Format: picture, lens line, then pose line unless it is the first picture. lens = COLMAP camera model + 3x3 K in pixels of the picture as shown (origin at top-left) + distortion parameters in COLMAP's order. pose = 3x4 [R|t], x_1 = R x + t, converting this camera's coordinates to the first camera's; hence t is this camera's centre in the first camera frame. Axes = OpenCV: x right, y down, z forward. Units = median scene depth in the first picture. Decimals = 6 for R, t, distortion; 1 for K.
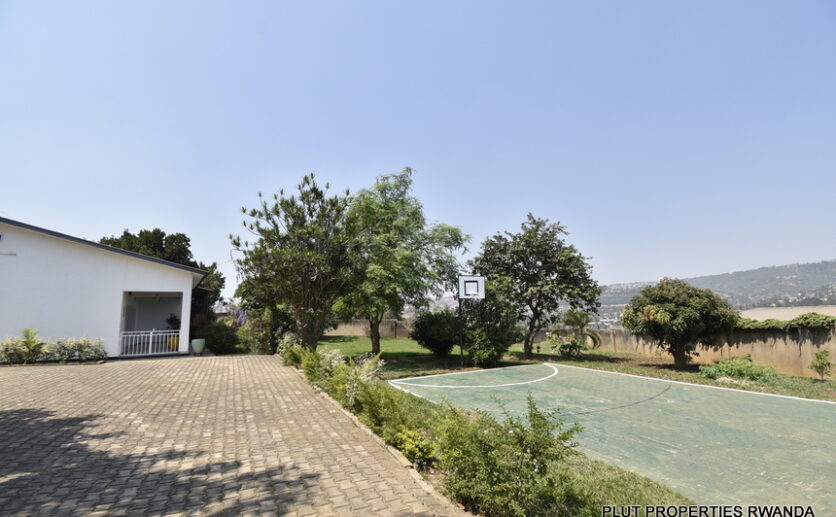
lens RADIAL K [[362.4, 0, 418.0], [0, 362.4, 258.5], [0, 0, 1]] dist [0.000248, -0.016508]
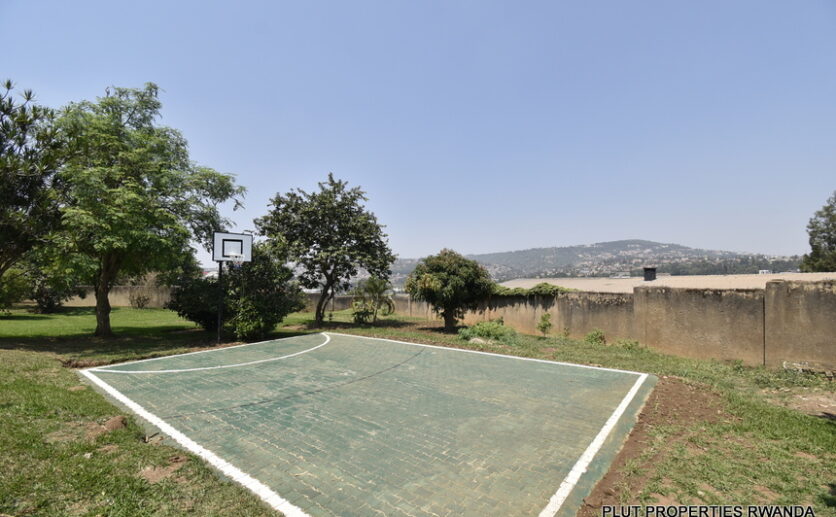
lens RADIAL K [[362.4, 0, 418.0], [0, 362.4, 258.5], [0, 0, 1]] dist [0.000248, -0.016508]
pose [[0.895599, 0.036721, 0.443345, 0.139394], [-0.076017, 0.994562, 0.071185, 0.011747], [-0.438320, -0.097455, 0.893520, 0.066604]]
